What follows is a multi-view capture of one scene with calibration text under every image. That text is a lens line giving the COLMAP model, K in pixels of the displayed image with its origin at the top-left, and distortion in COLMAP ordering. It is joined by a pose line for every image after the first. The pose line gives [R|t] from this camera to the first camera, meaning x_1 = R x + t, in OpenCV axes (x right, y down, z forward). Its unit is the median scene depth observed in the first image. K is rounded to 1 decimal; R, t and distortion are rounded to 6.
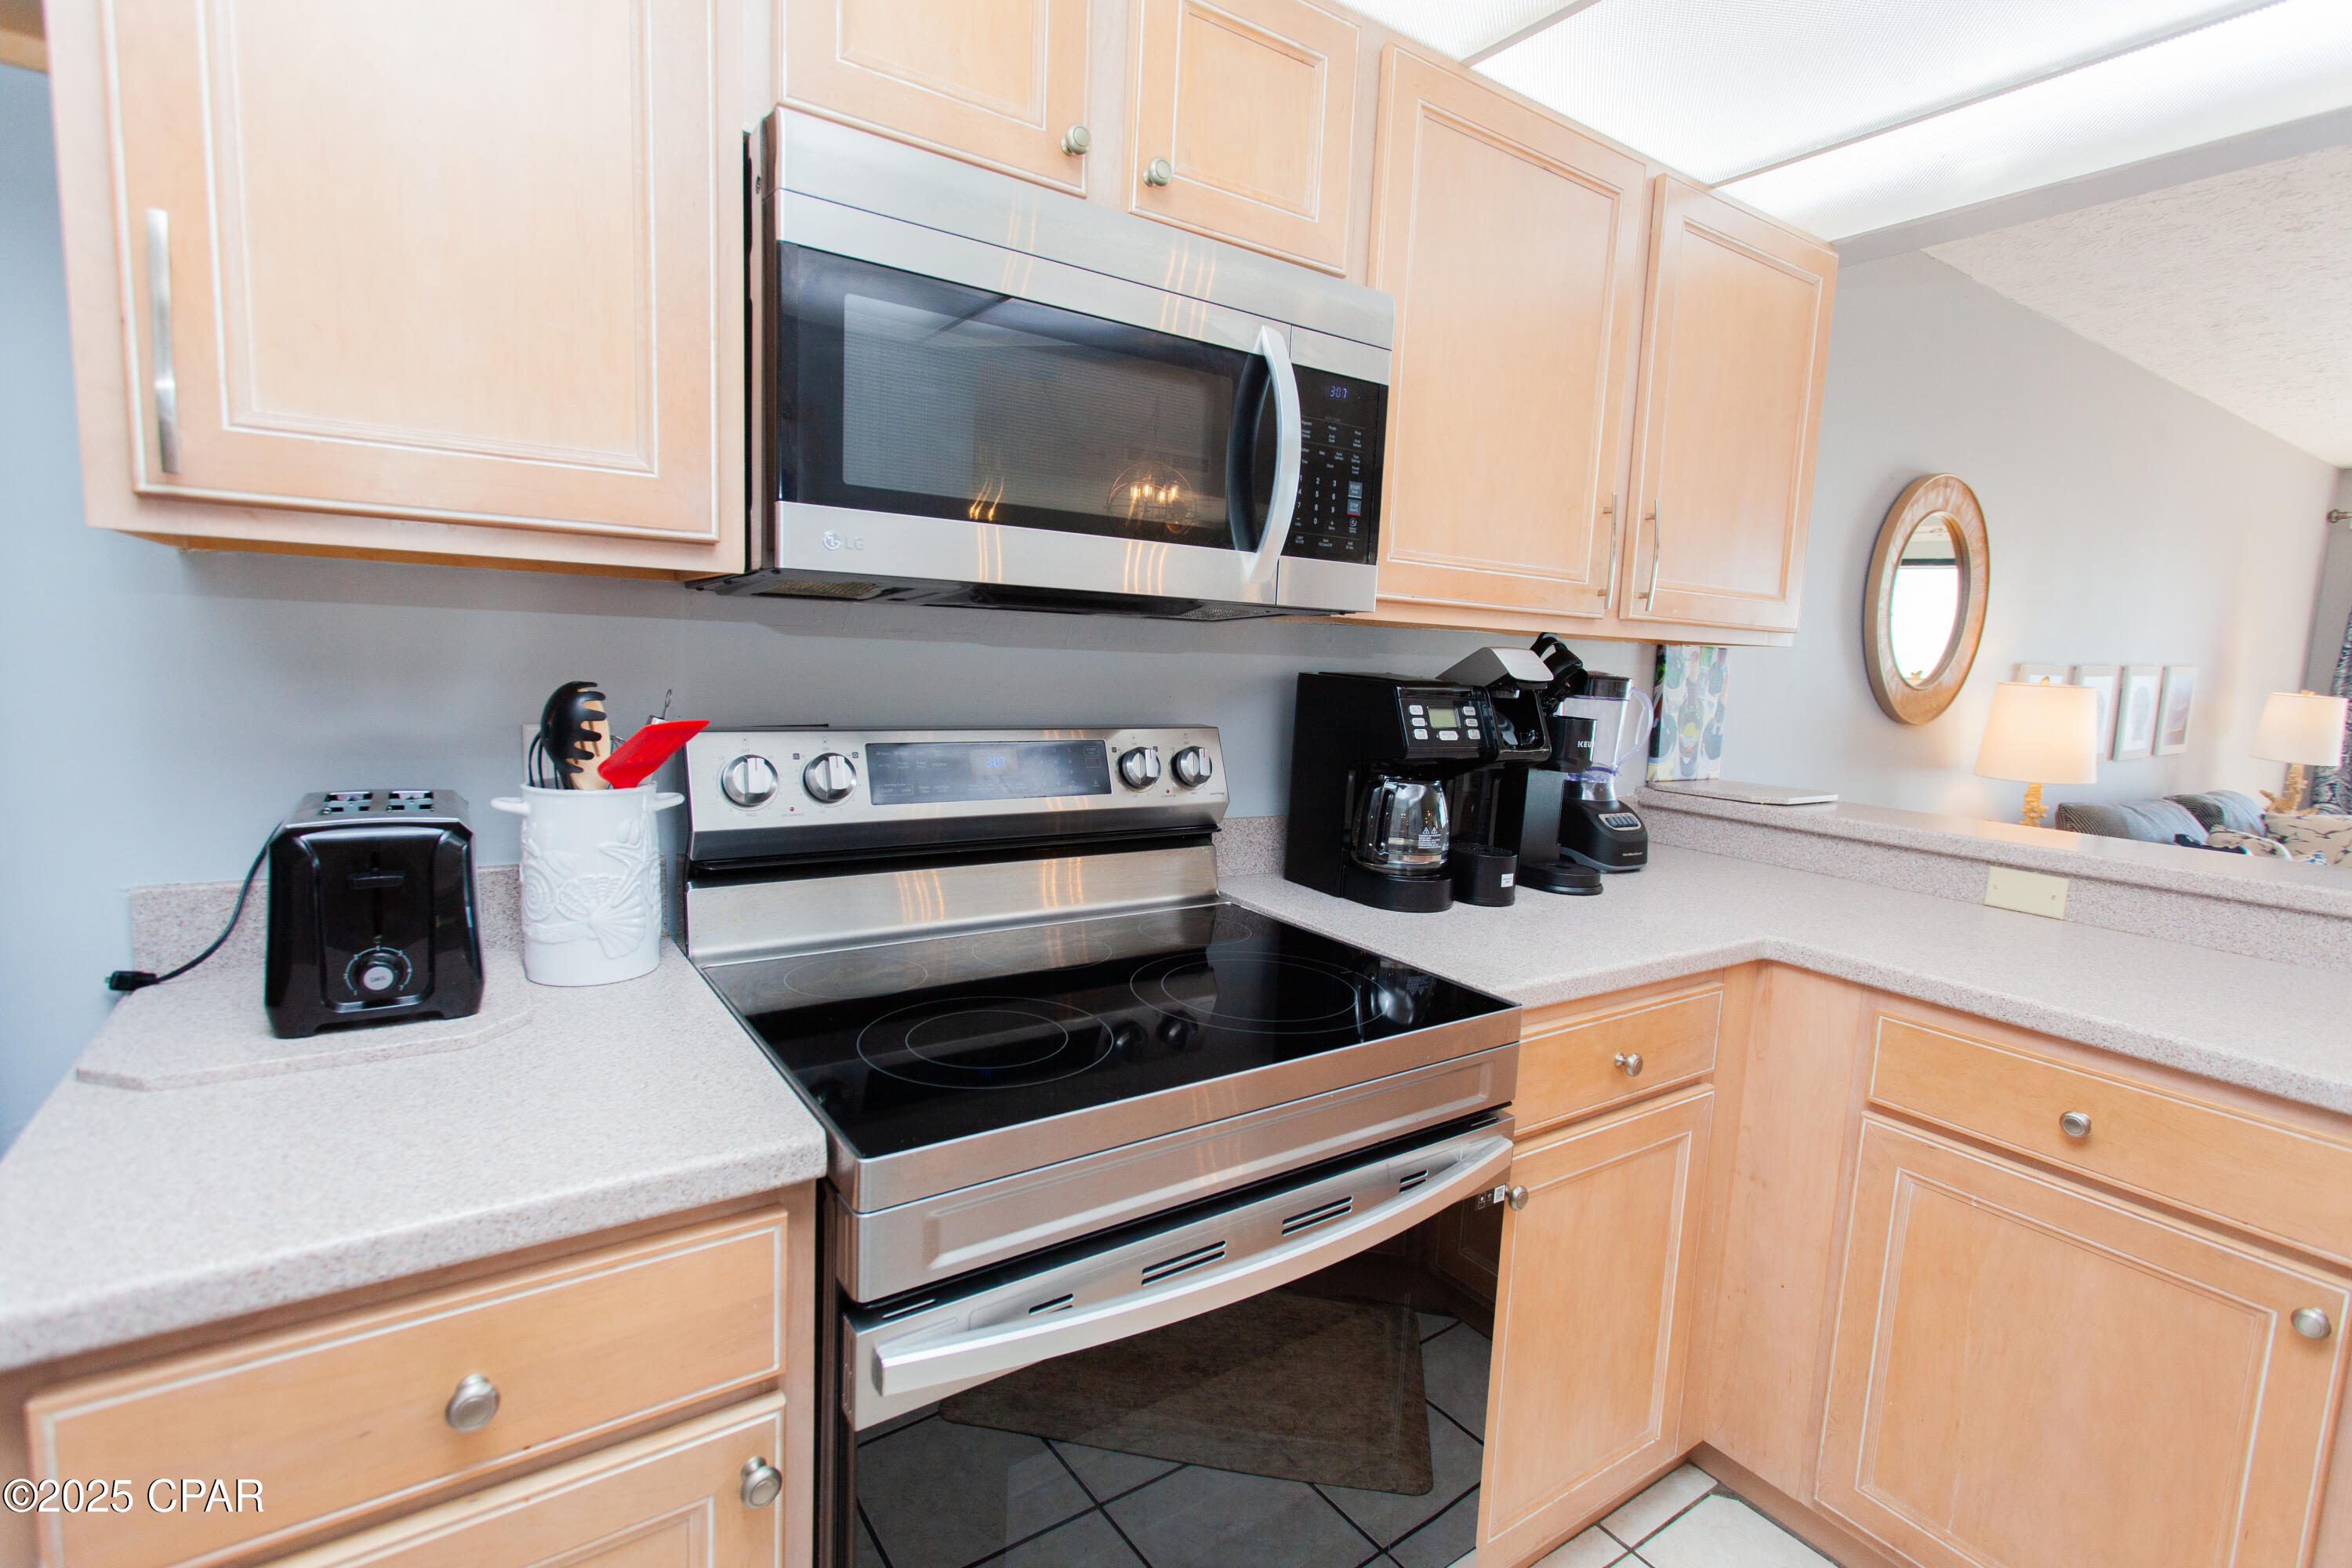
lens RADIAL K [[1105.5, 0, 1187.3], [0, 1105.5, 776.4], [0, 0, 1]] dist [-0.000957, 0.002431]
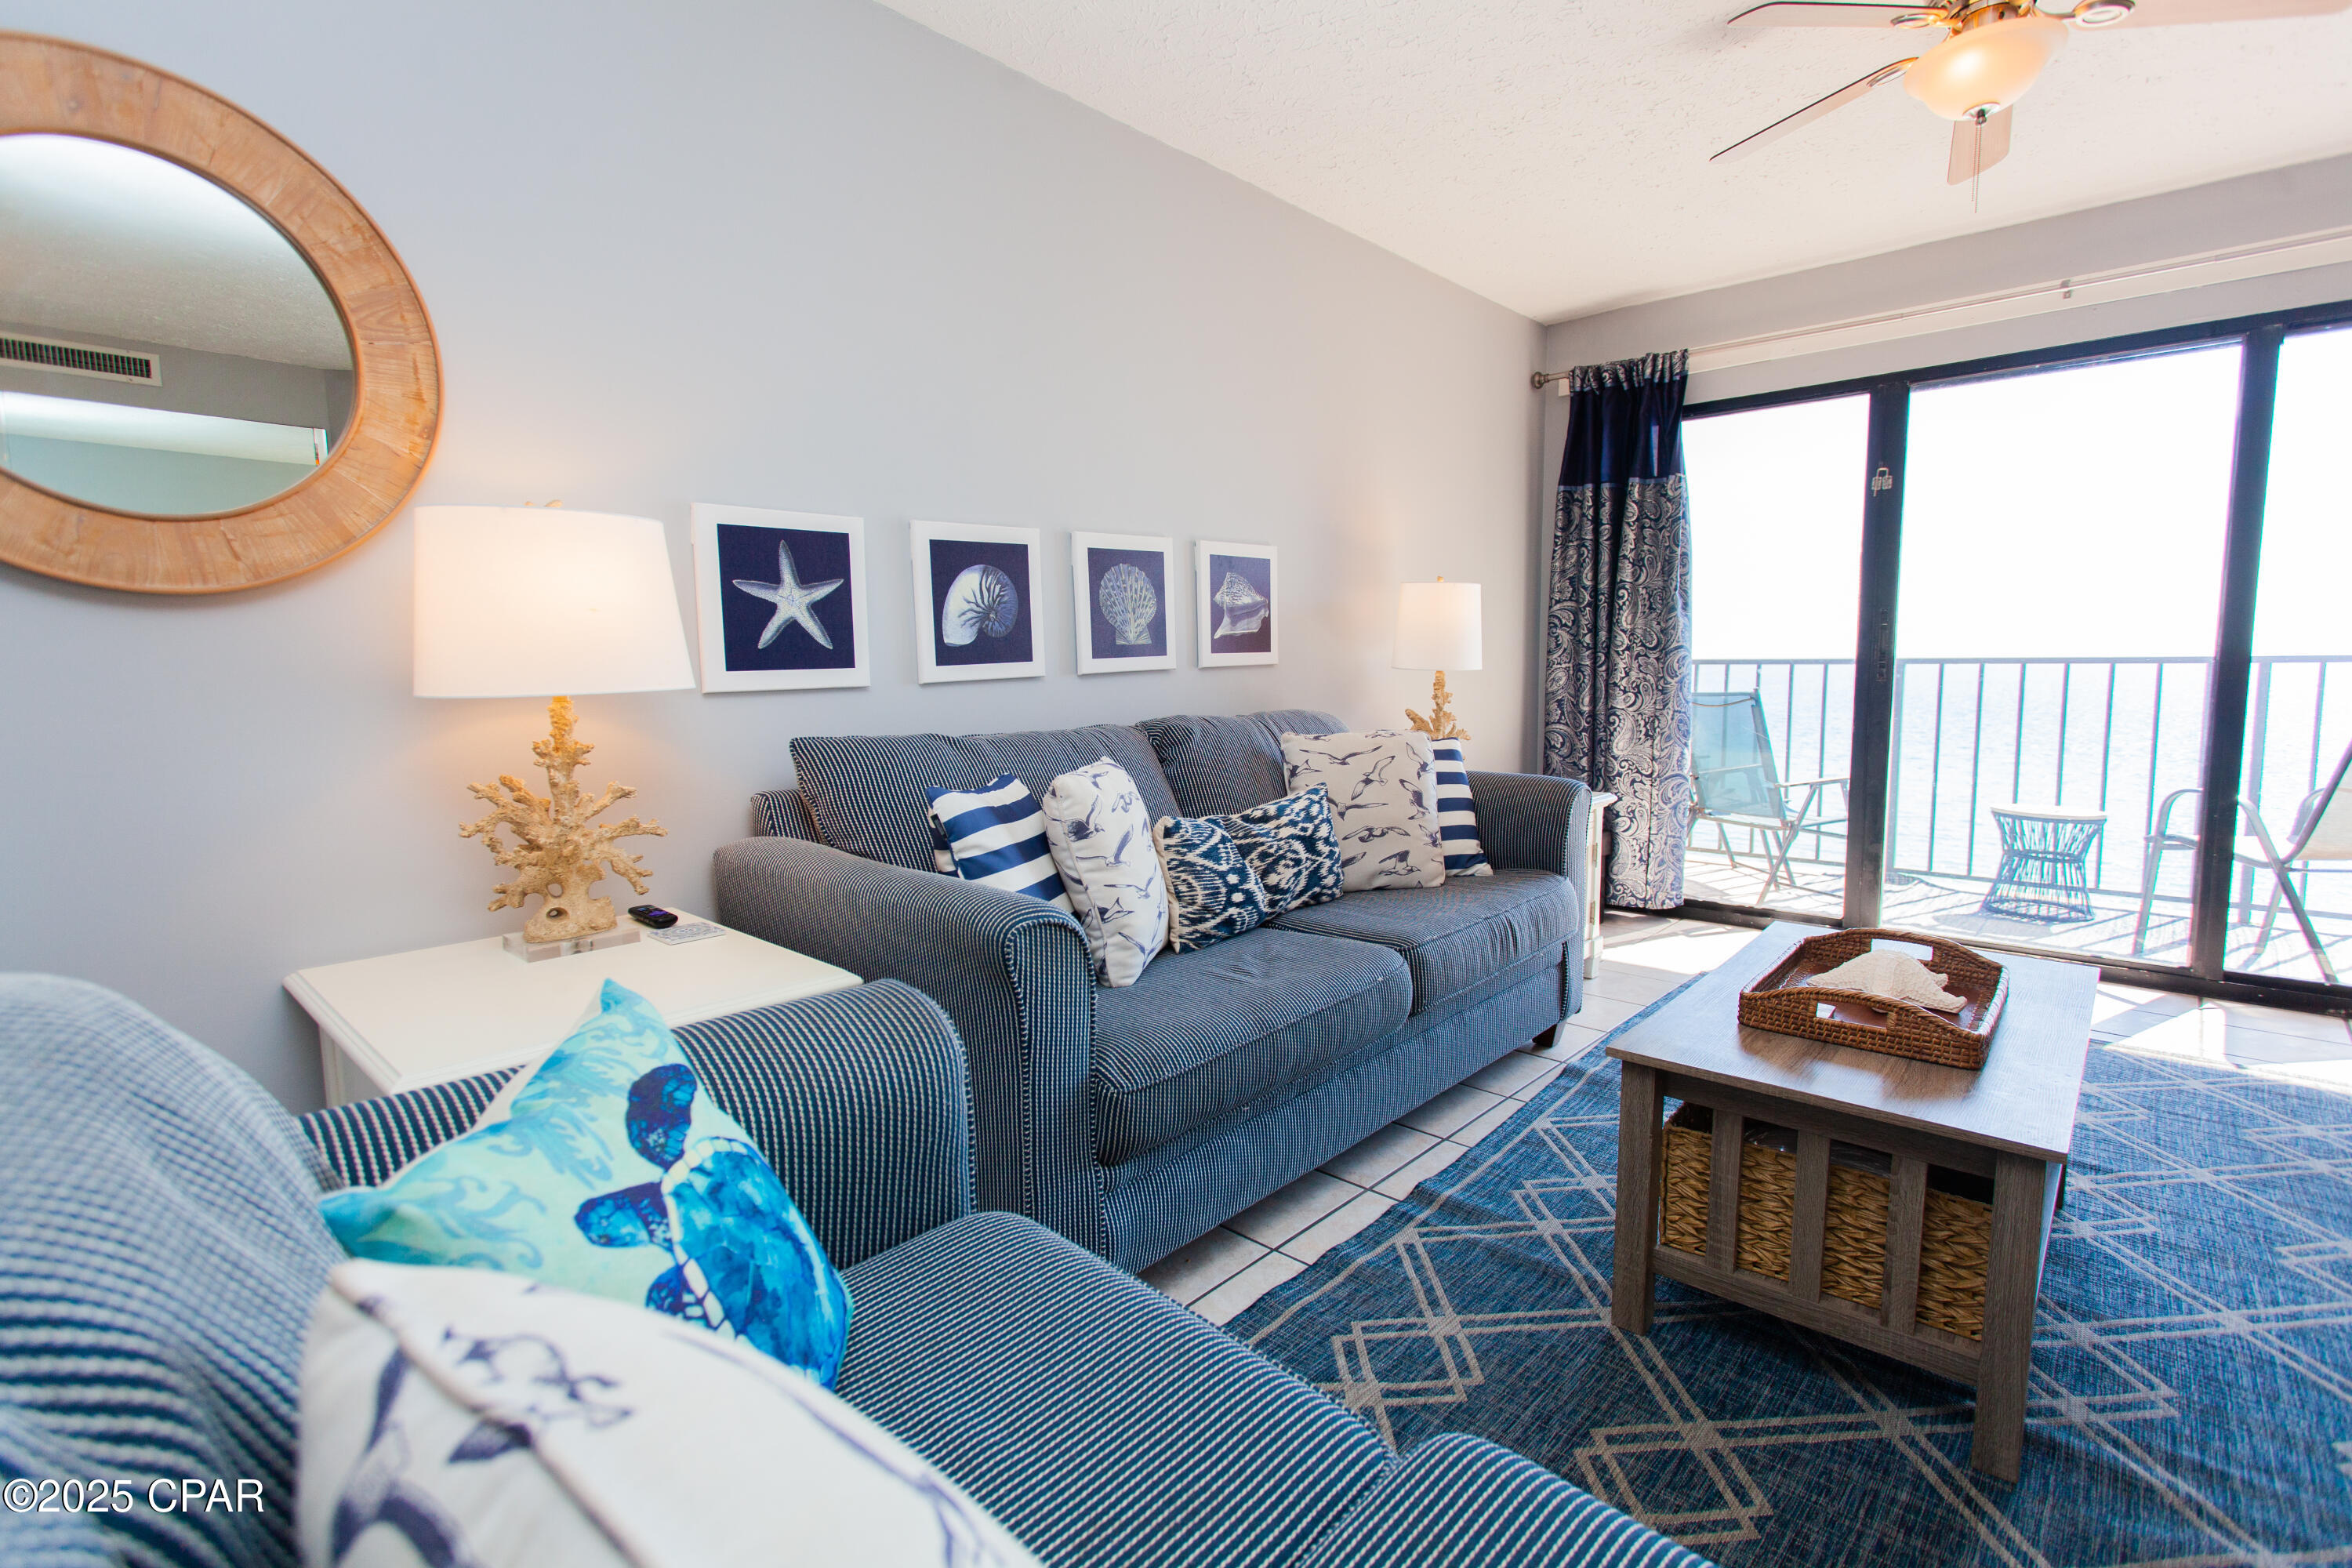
lens RADIAL K [[1105.5, 0, 1183.1], [0, 1105.5, 779.0], [0, 0, 1]] dist [-0.000957, 0.002431]
pose [[0.971504, -0.080389, 0.222973, 2.067329], [0.081280, 0.996678, 0.005197, 0.141782], [-0.222650, 0.013075, 0.974811, 0.913273]]
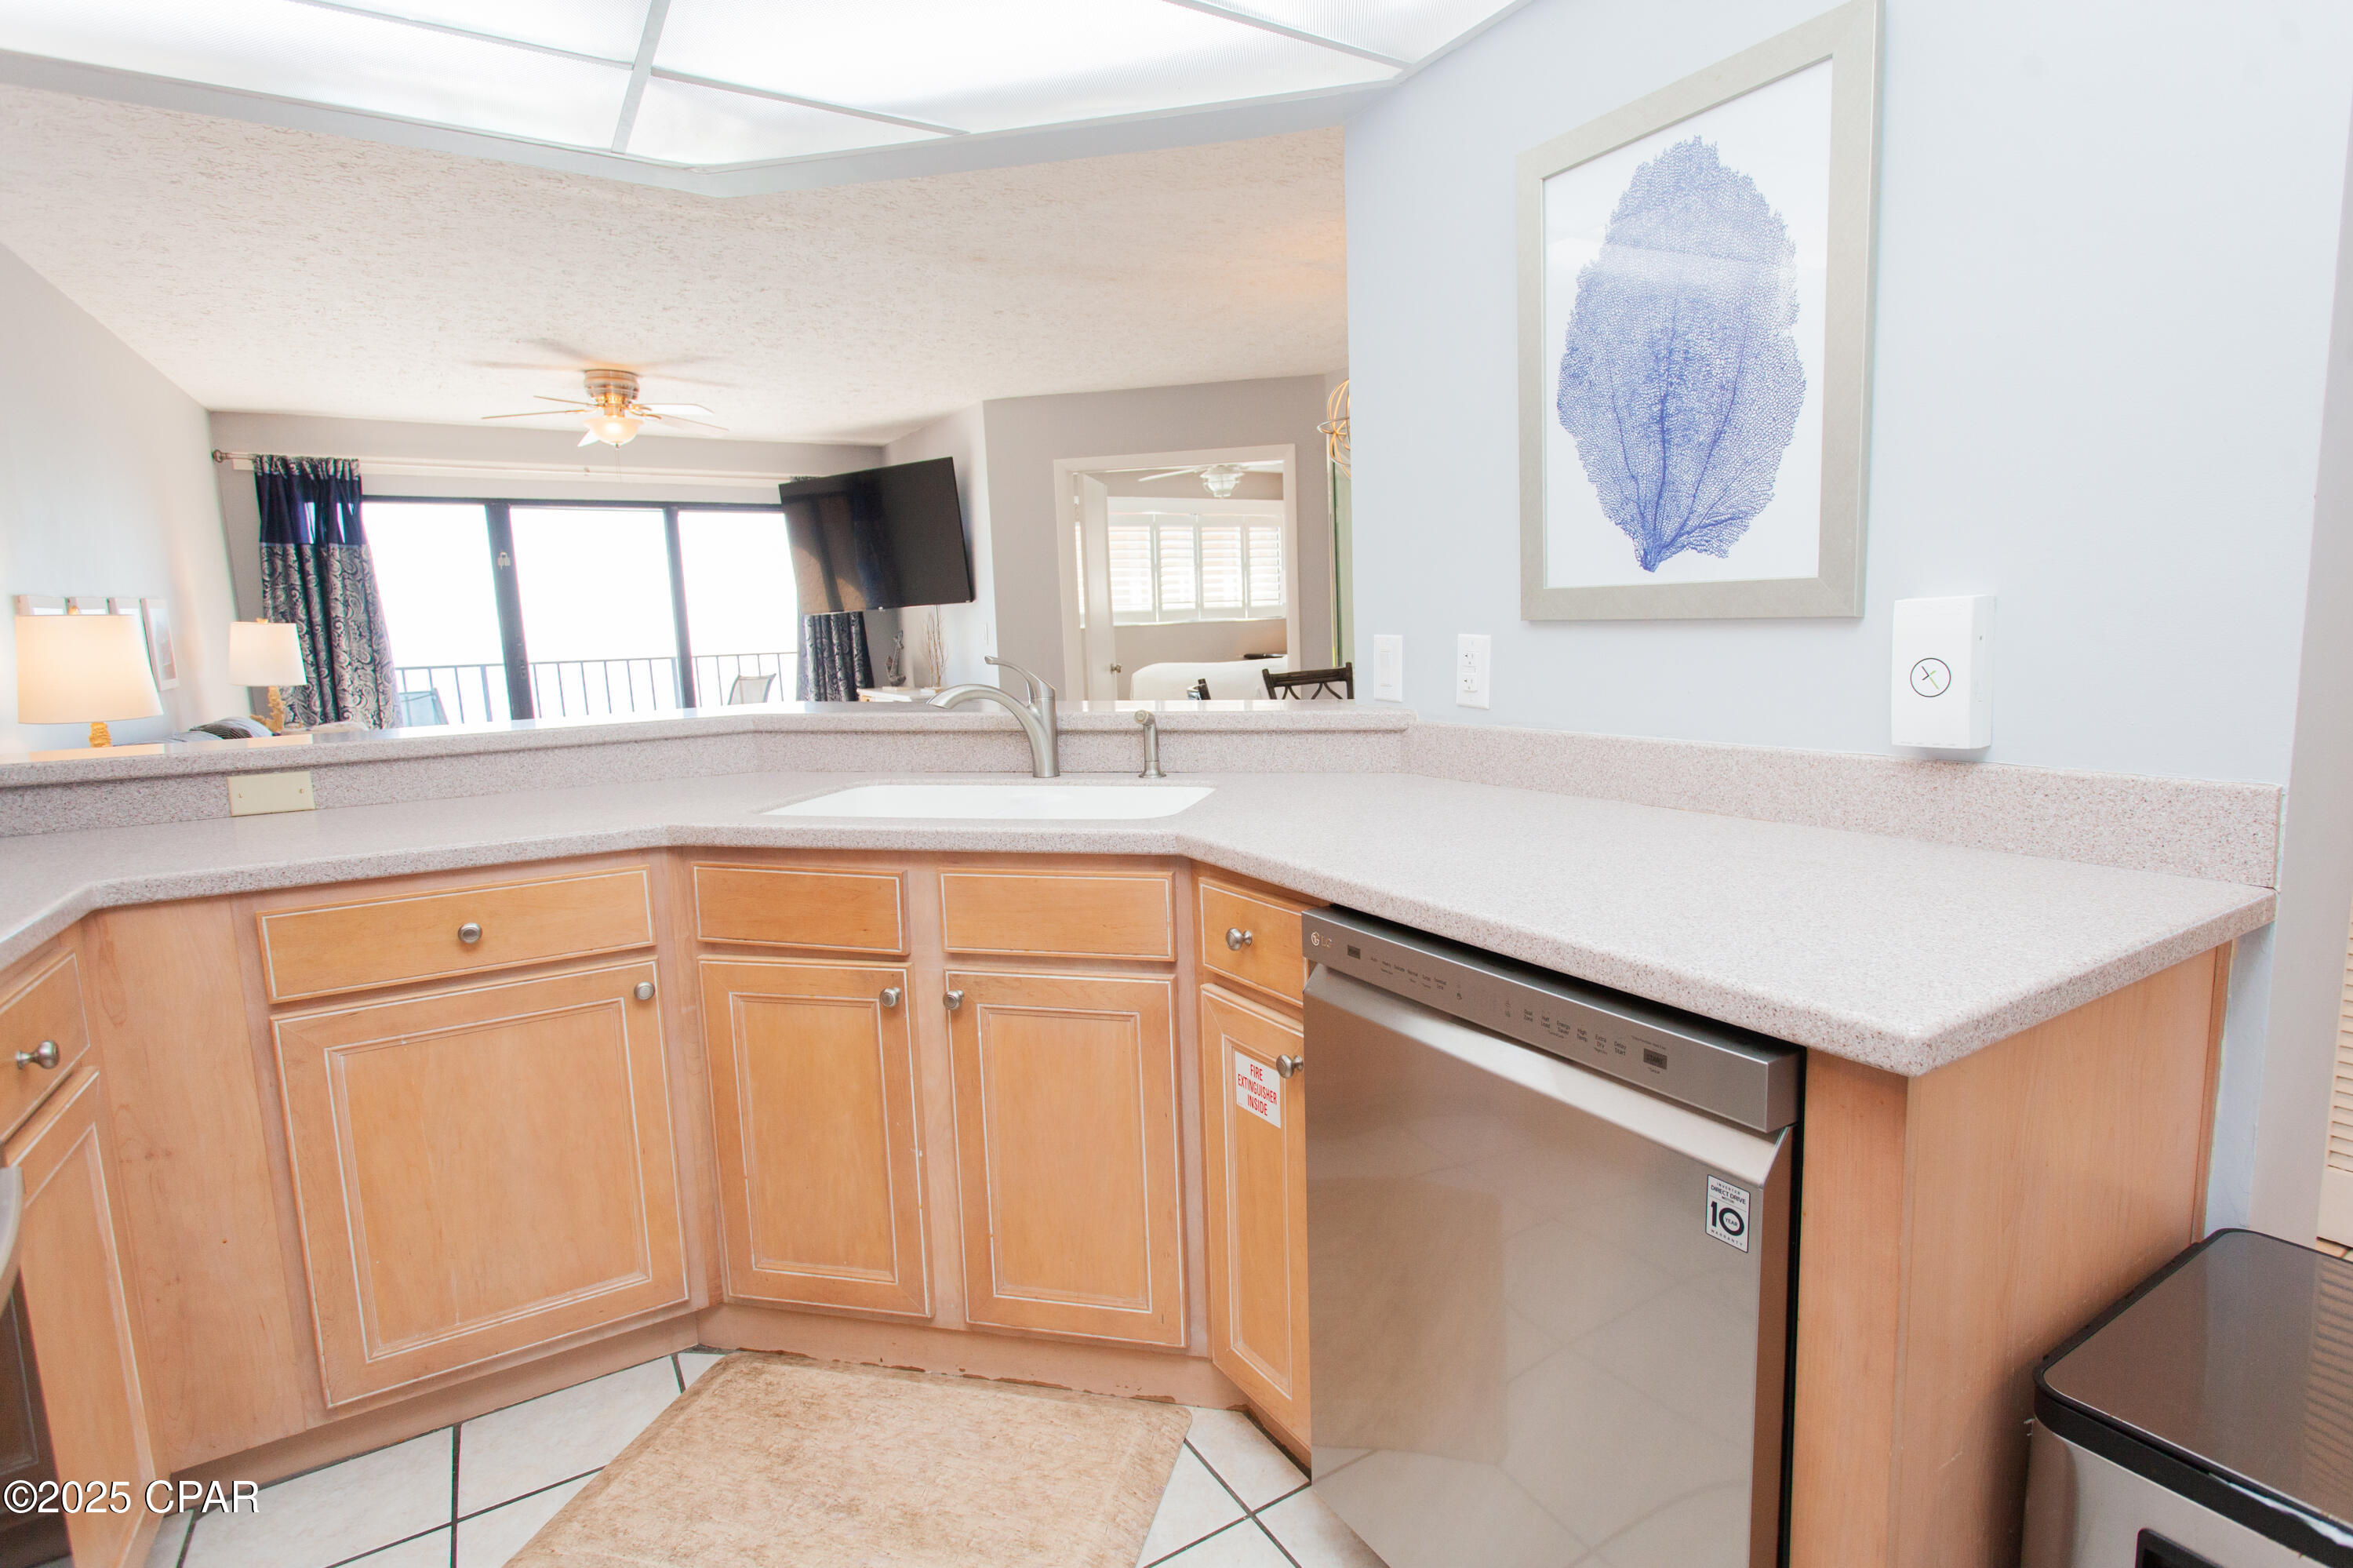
lens RADIAL K [[1166.6, 0, 1247.4], [0, 1166.6, 780.1], [0, 0, 1]] dist [-0.001048, -0.000997]
pose [[0.019921, -0.184748, 0.982584, -0.363718], [0.146204, 0.972753, 0.179935, 0.037687], [-0.989054, 0.140073, 0.046389, 0.057013]]
